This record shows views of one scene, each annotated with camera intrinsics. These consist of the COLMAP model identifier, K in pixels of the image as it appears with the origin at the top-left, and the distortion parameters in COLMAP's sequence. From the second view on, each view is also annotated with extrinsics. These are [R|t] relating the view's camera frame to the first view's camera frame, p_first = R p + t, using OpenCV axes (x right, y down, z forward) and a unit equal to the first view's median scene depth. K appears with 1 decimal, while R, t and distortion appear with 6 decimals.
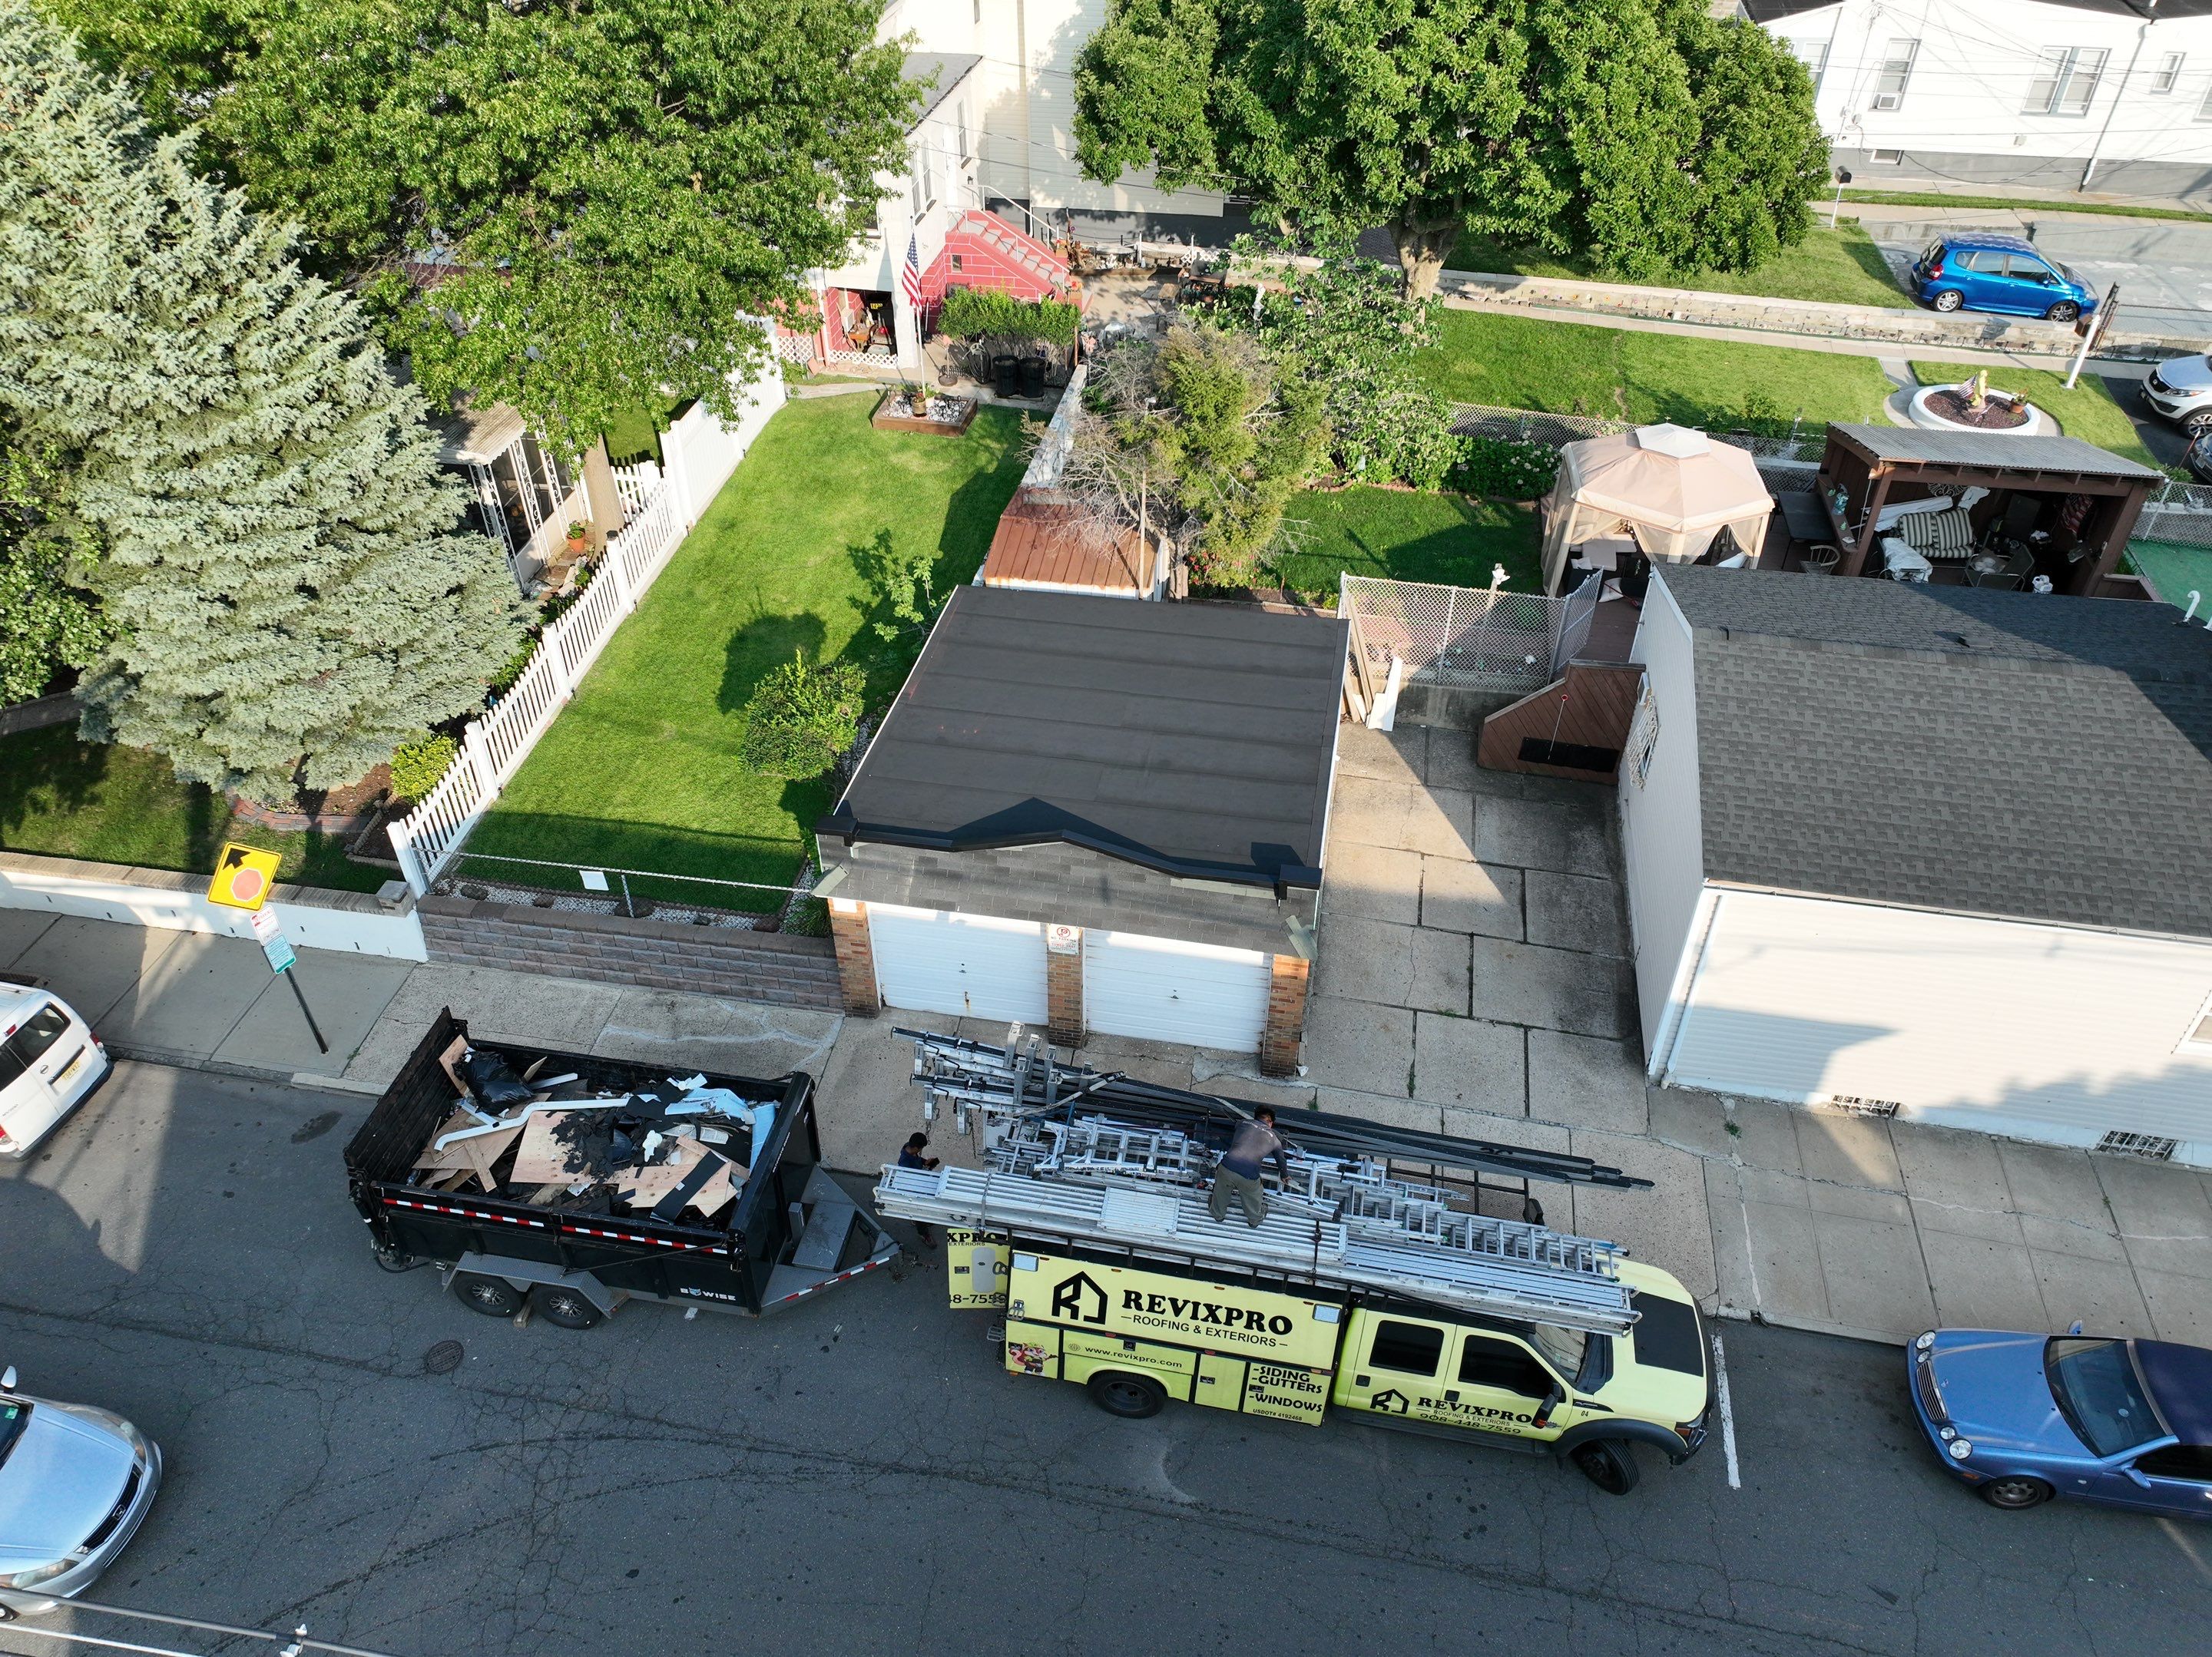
lens RADIAL K [[1558.4, 0, 1102.1], [0, 1558.4, 830.3], [0, 0, 1]] dist [0.002481, 0.010182]
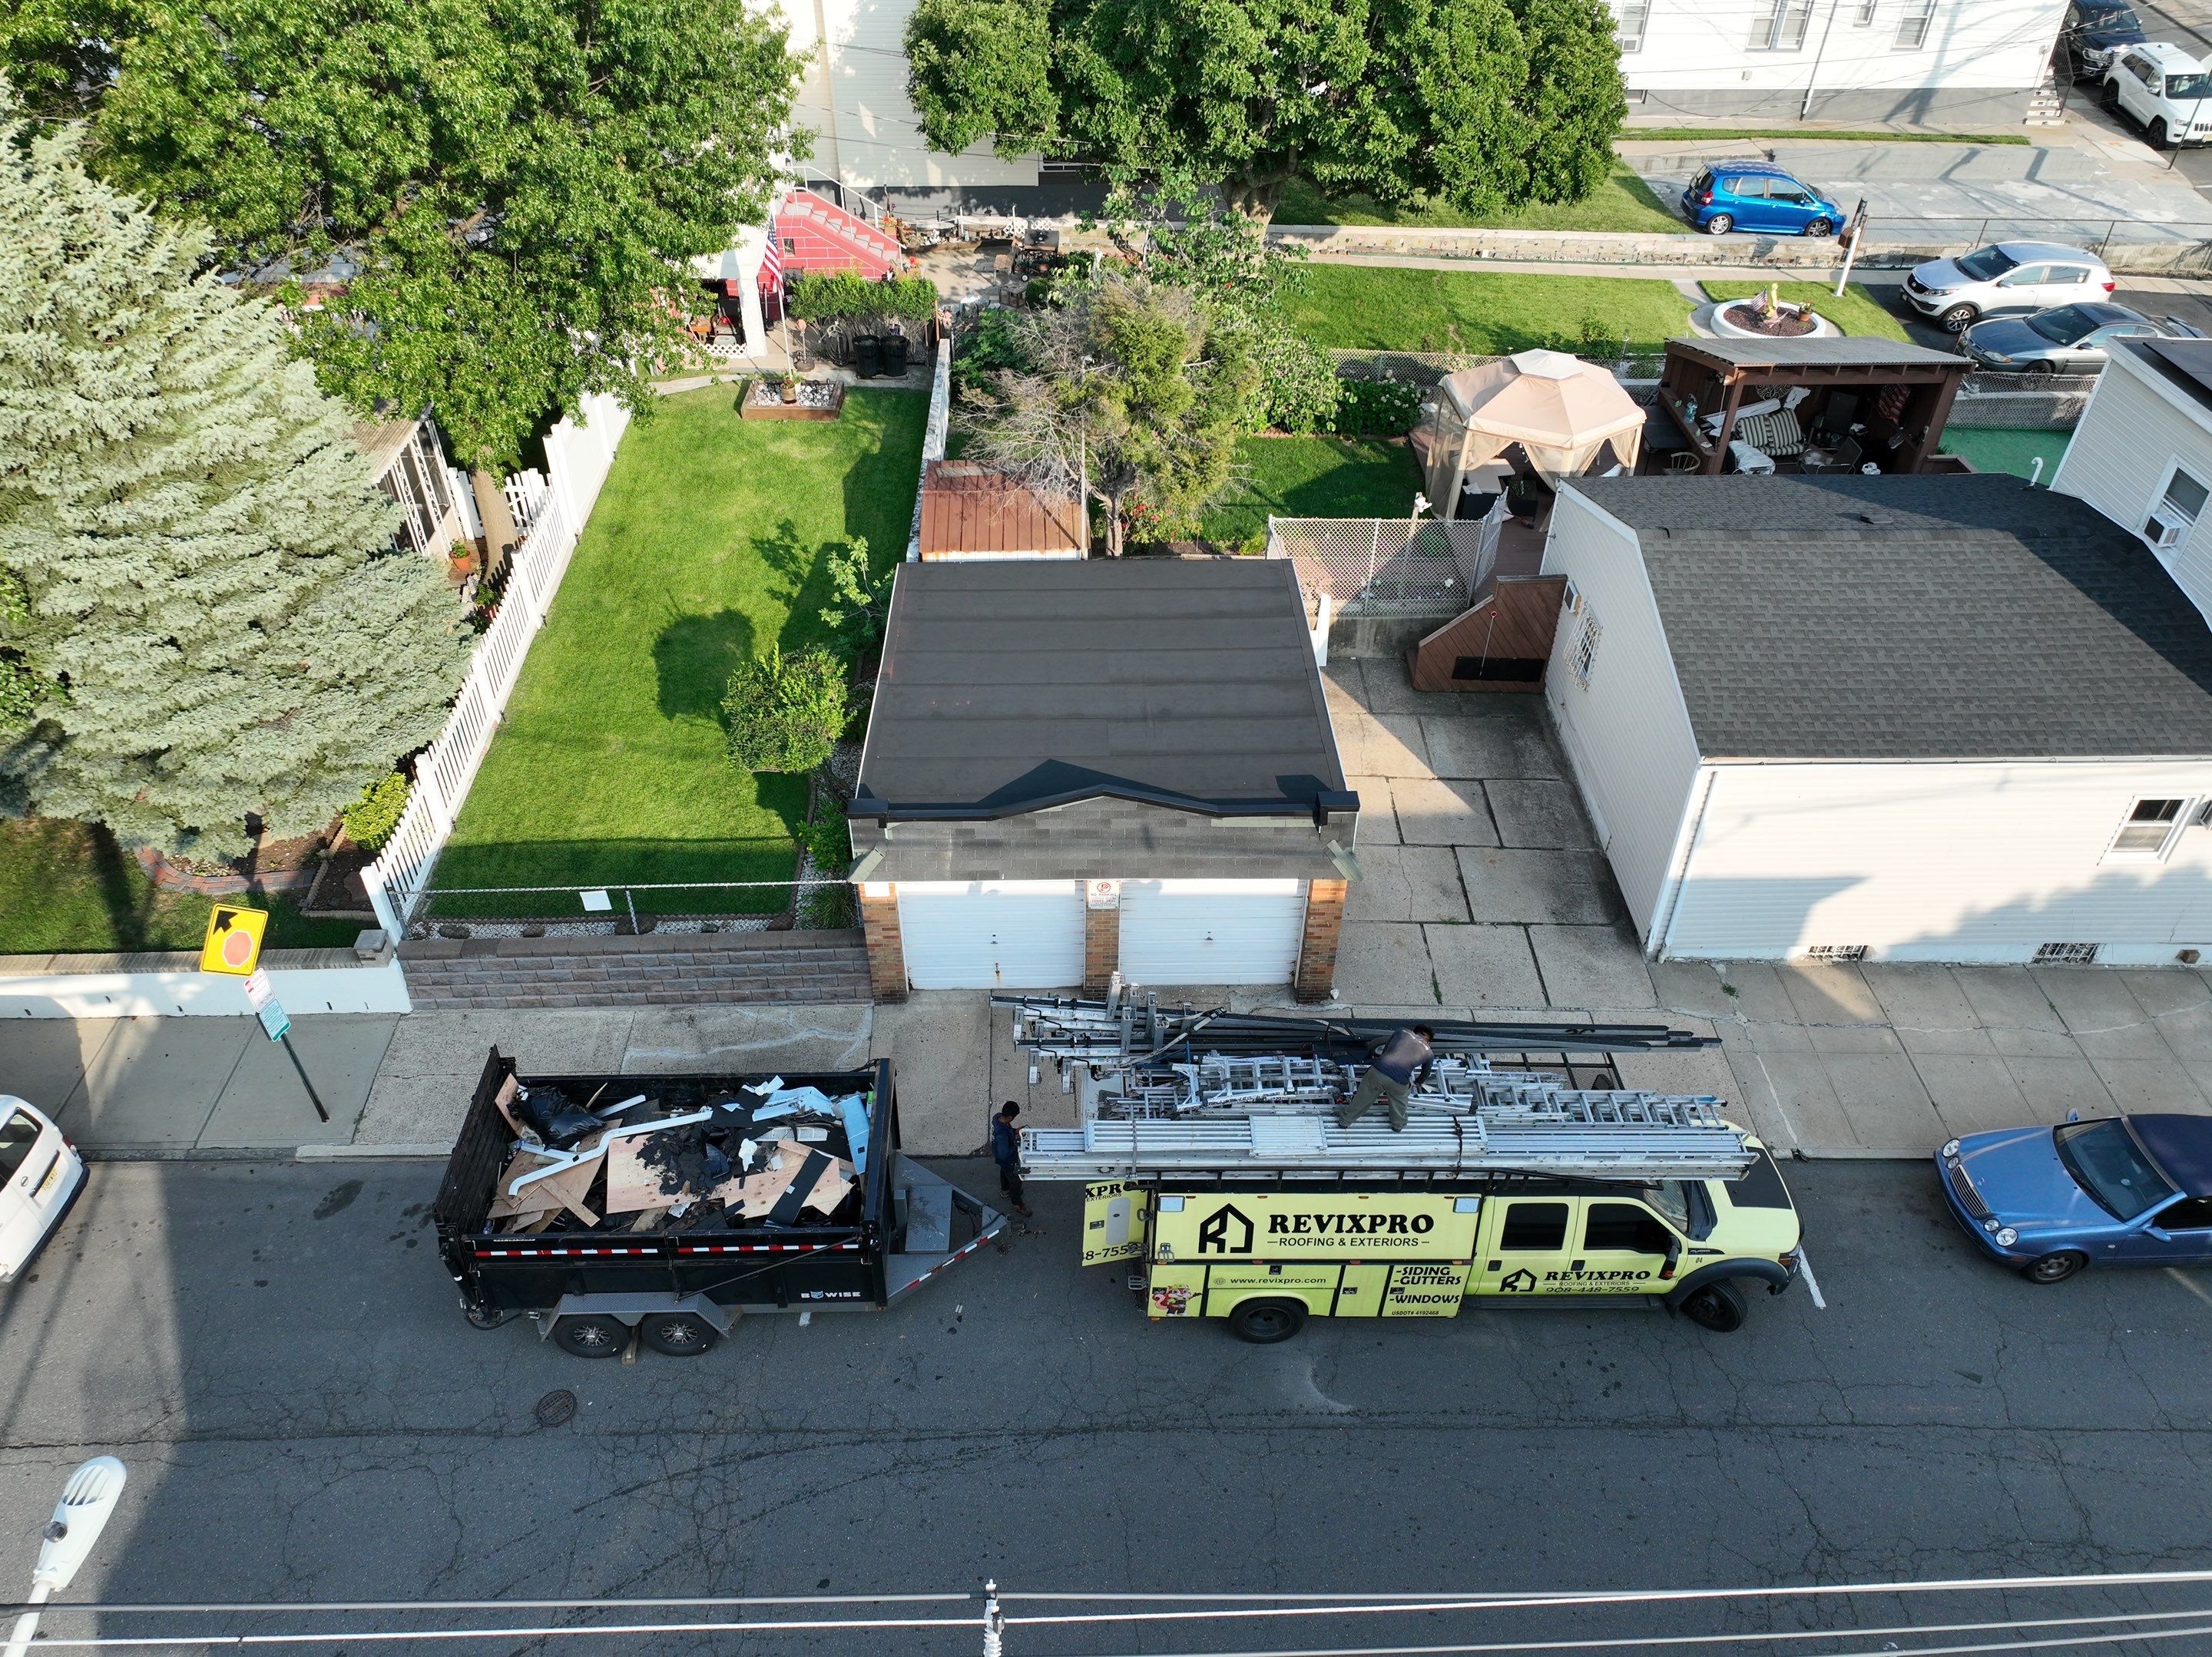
lens RADIAL K [[1555.5, 0, 1104.5], [0, 1555.5, 831.1], [0, 0, 1]] dist [0.004511, 0.005350]
pose [[0.979826, -0.122927, 0.157573, -0.164729], [0.121652, 0.992414, 0.017744, 0.010878], [-0.158559, 0.001783, 0.987348, 0.009459]]
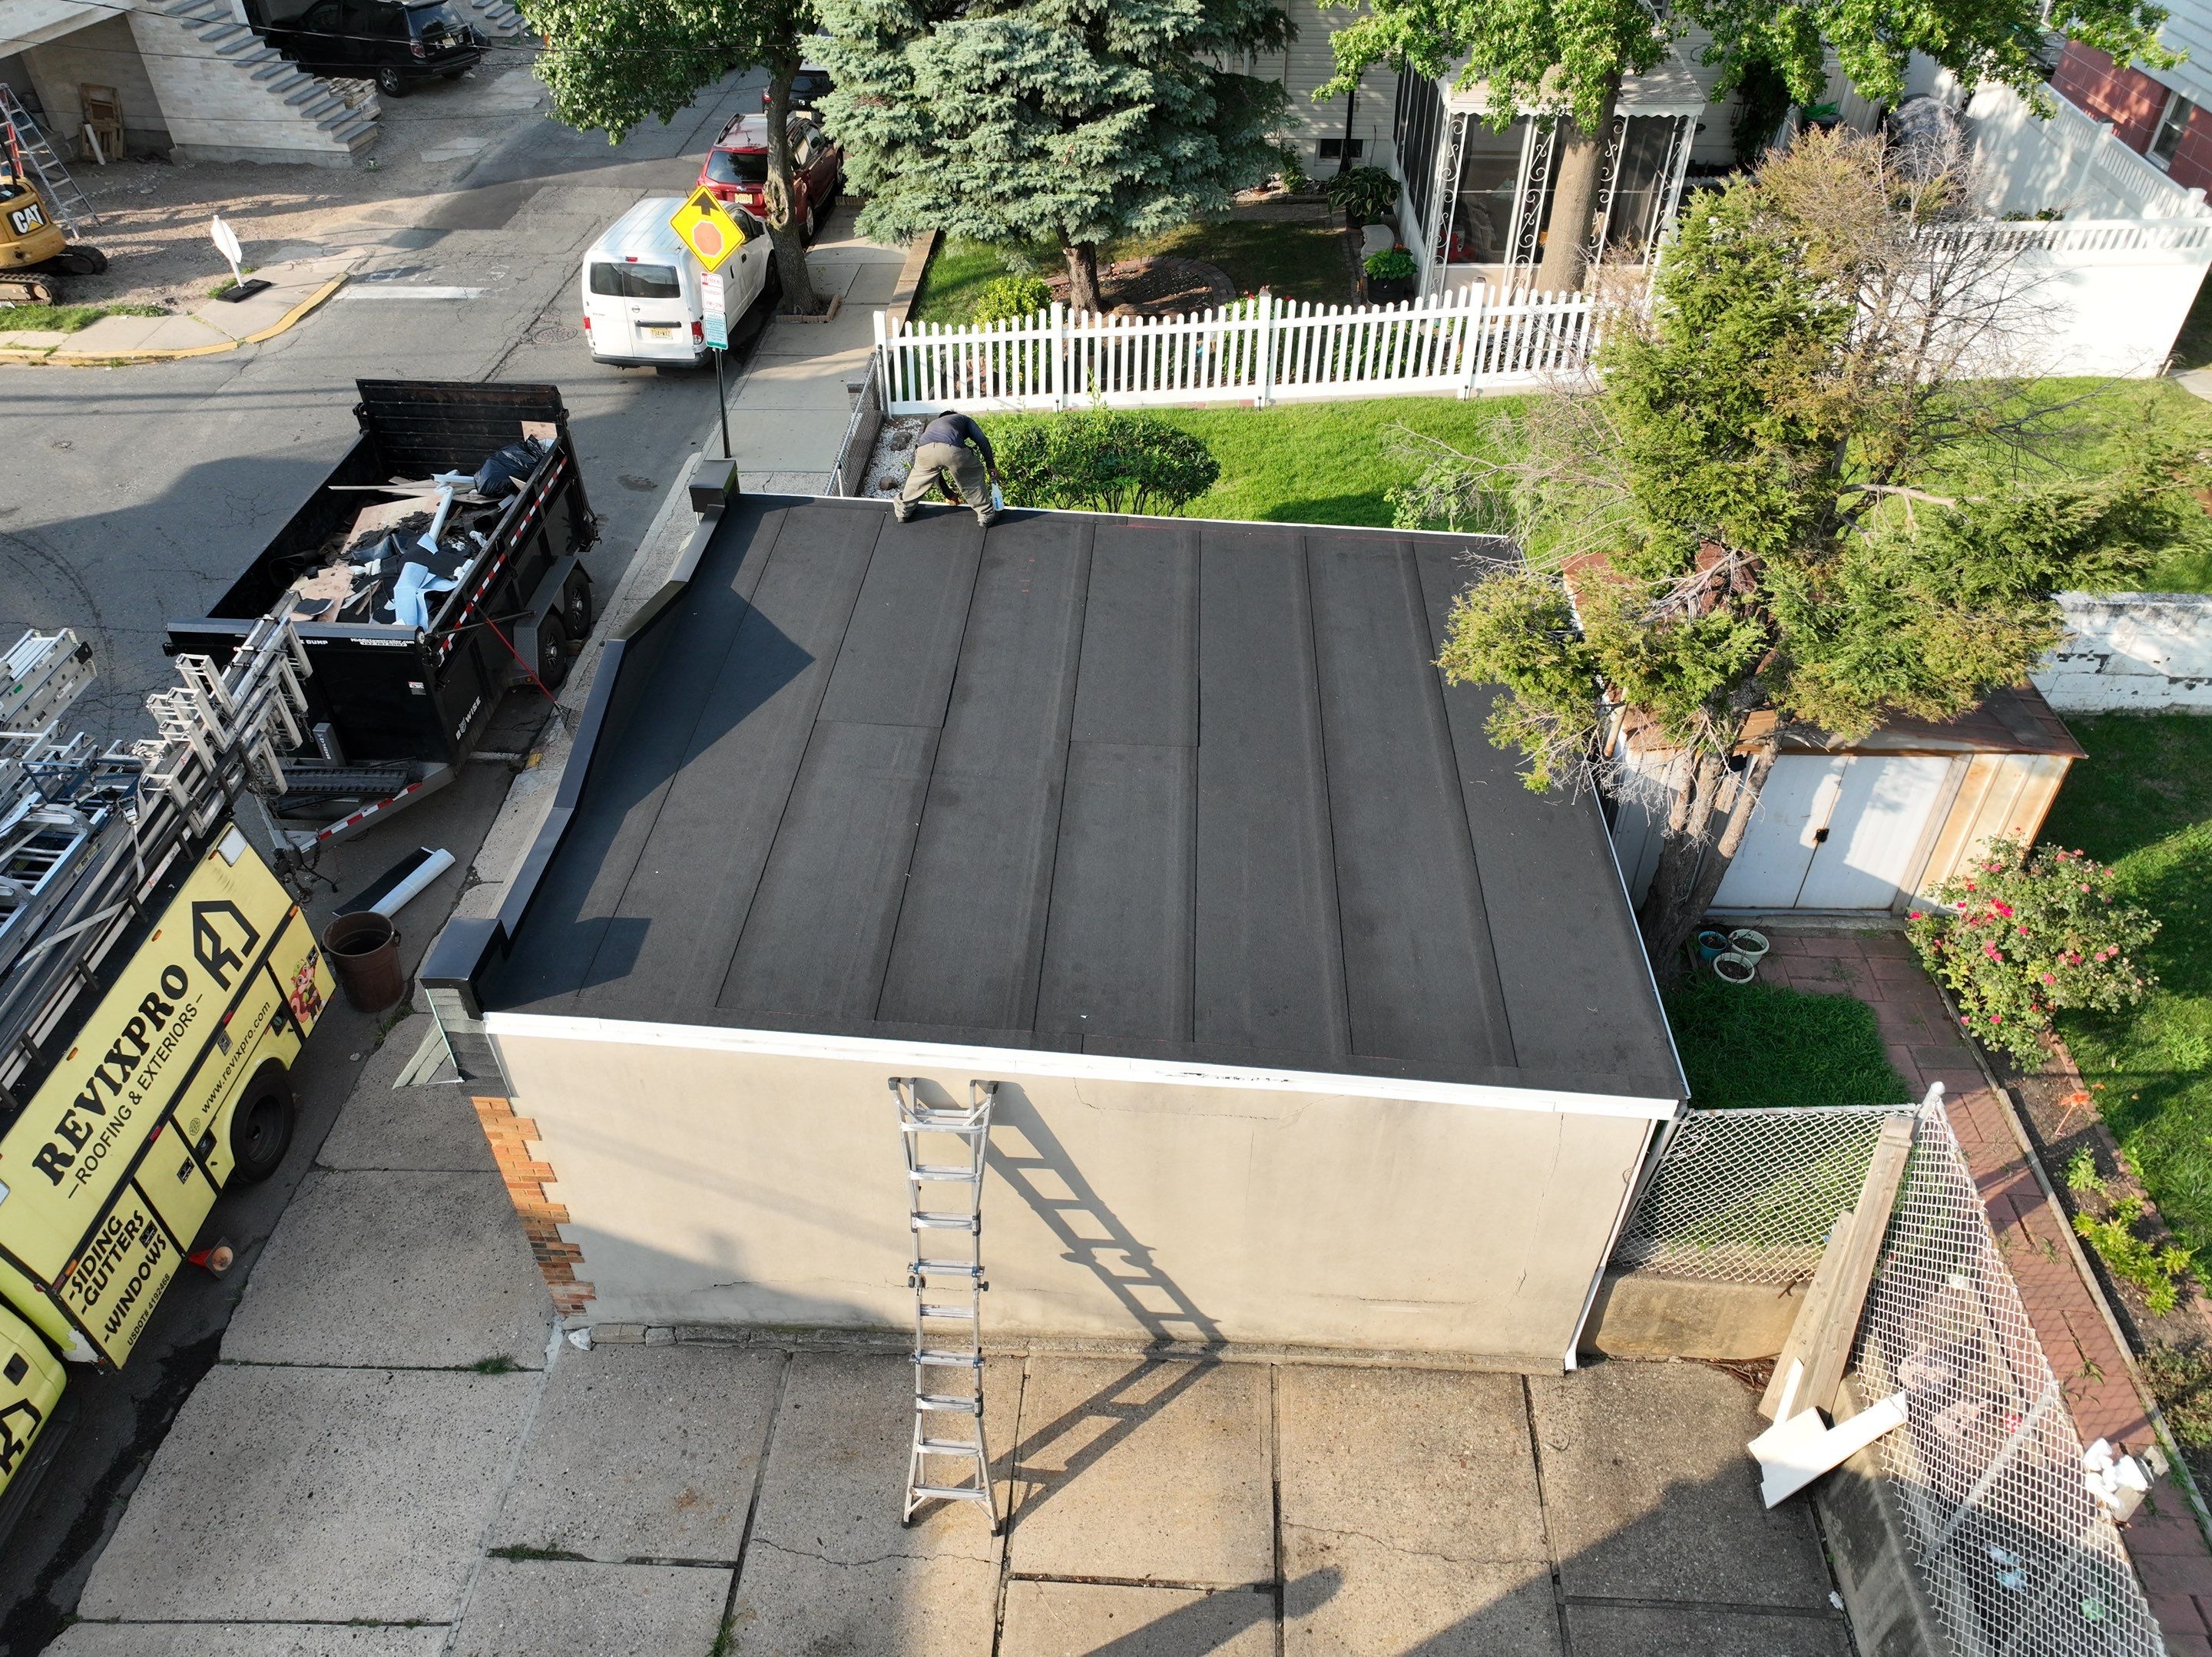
lens RADIAL K [[1558.4, 0, 1102.1], [0, 1558.4, 830.3], [0, 0, 1]] dist [0.002481, 0.010182]
pose [[0.120837, 0.636941, -0.761383, 0.424623], [-0.624117, 0.645192, 0.440688, -0.282453], [0.771930, 0.421940, 0.475489, 0.795654]]
